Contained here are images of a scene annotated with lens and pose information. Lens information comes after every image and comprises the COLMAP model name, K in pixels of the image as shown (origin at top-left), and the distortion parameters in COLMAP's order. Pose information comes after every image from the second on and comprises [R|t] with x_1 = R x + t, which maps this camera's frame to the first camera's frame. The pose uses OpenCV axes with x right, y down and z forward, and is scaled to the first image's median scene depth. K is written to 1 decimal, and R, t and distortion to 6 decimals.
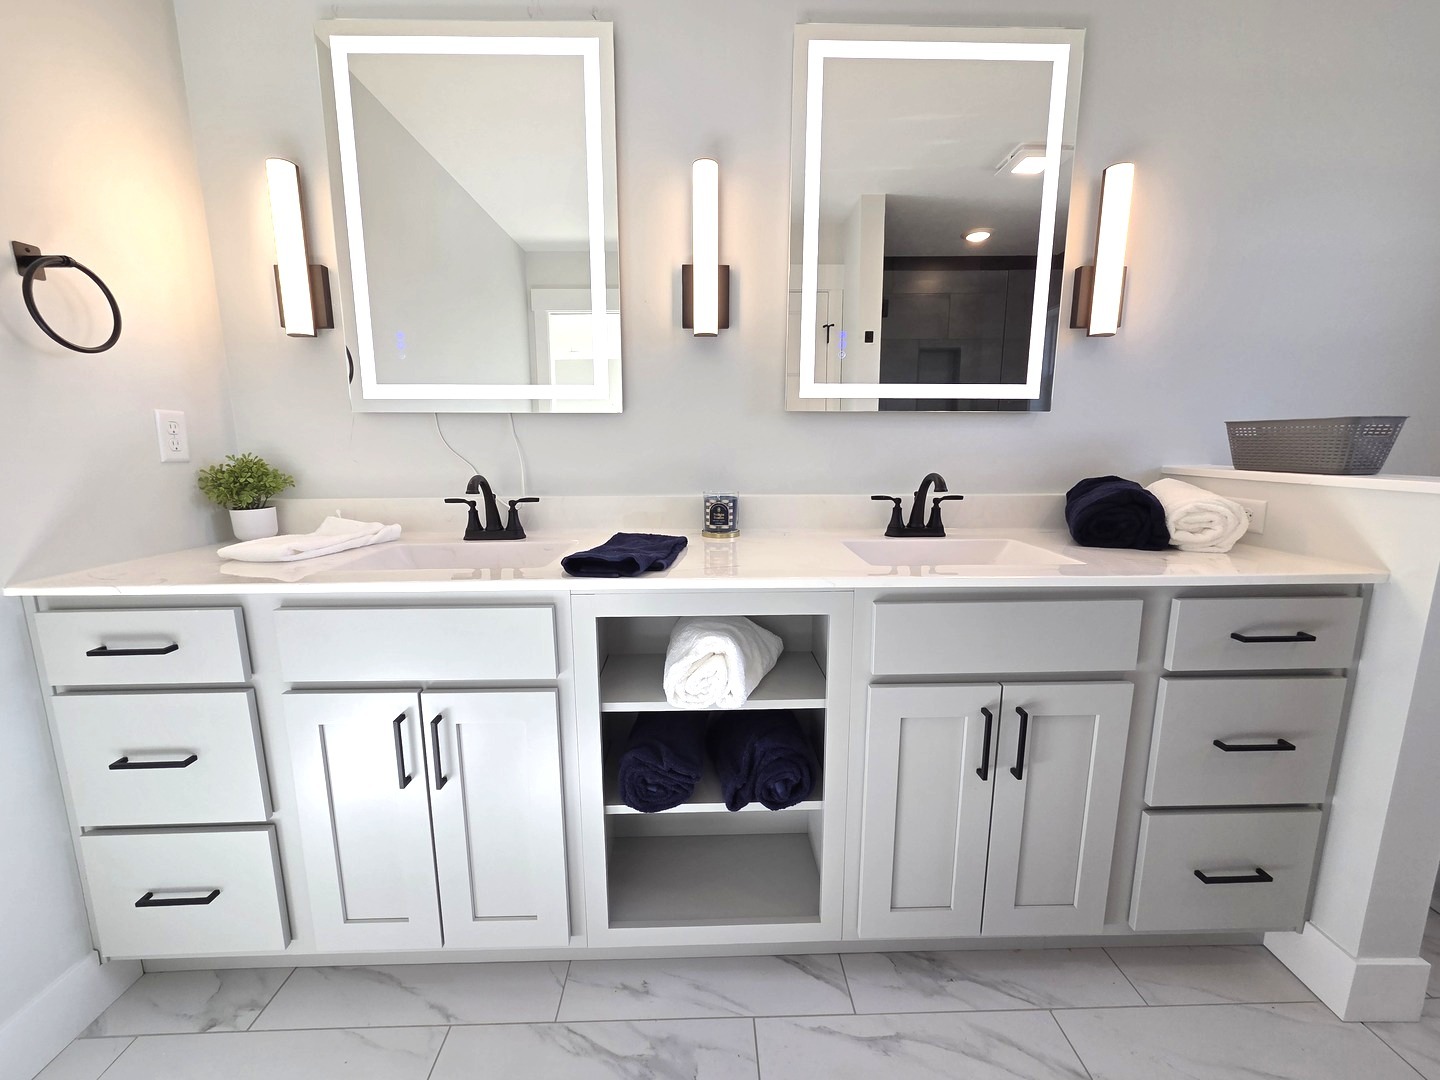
lens RADIAL K [[583.3, 0, 720.7], [0, 583.3, 541.4], [0, 0, 1]] dist [-0.000985, 0.000686]
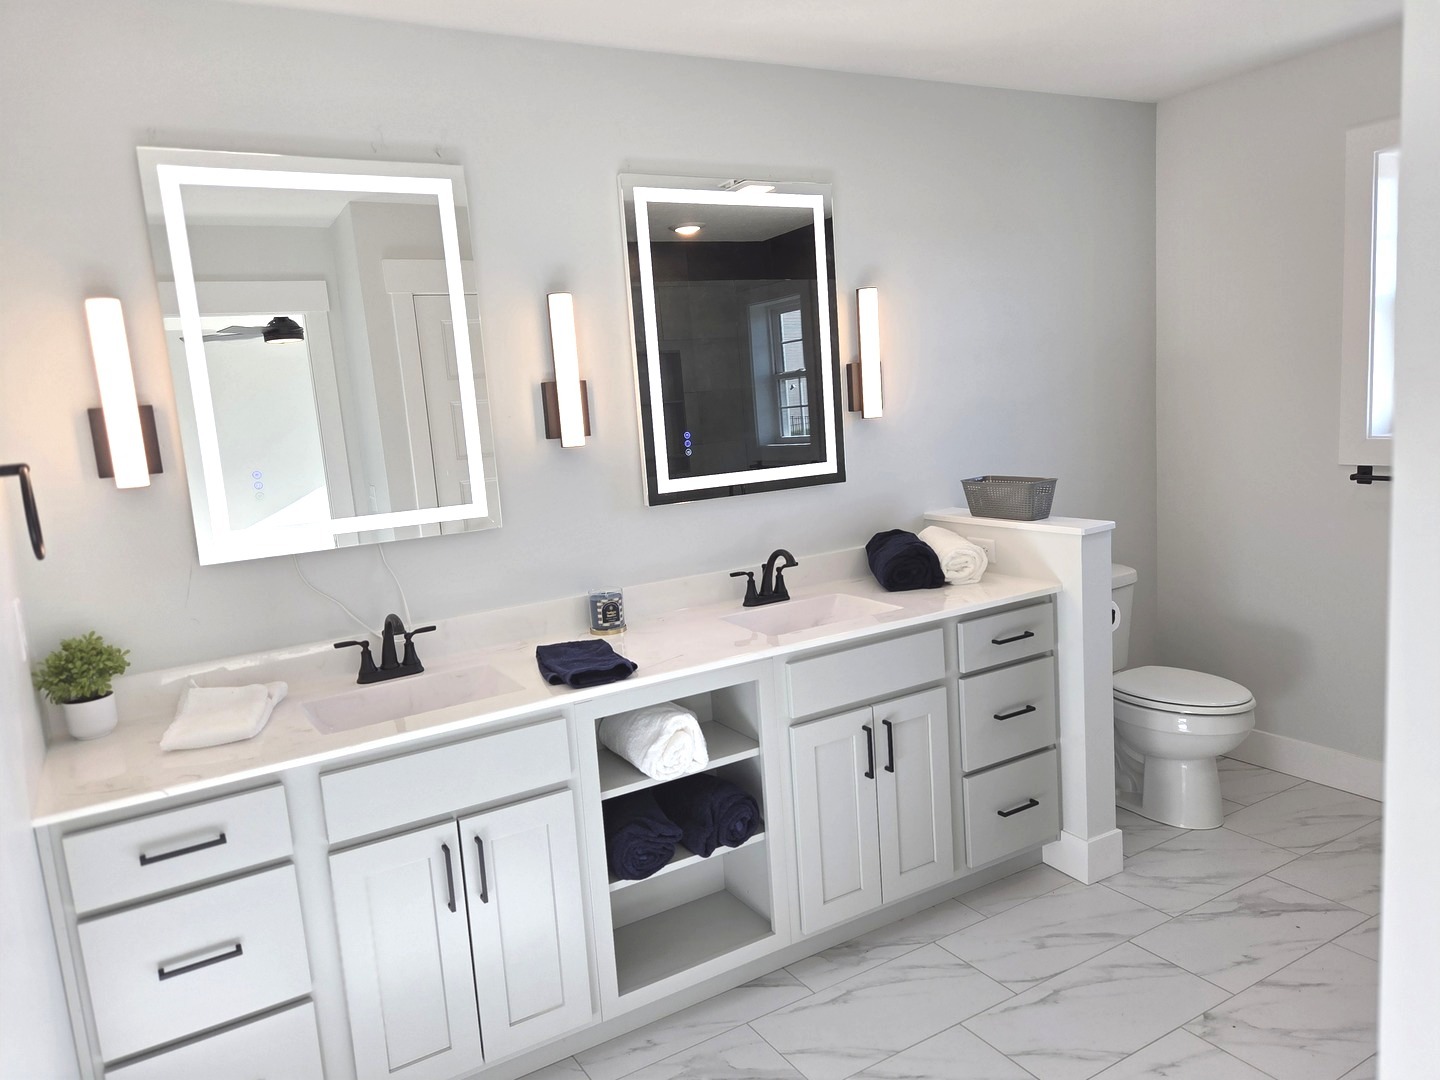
lens RADIAL K [[1005.4, 0, 720.2], [0, 1005.4, 538.5], [0, 0, 1]] dist [0.046562, -0.013903]
pose [[0.872345, -0.127526, 0.471965, -0.834353], [0.148743, 0.988846, -0.007737, -0.166948], [-0.465714, 0.076951, 0.881583, -0.886120]]
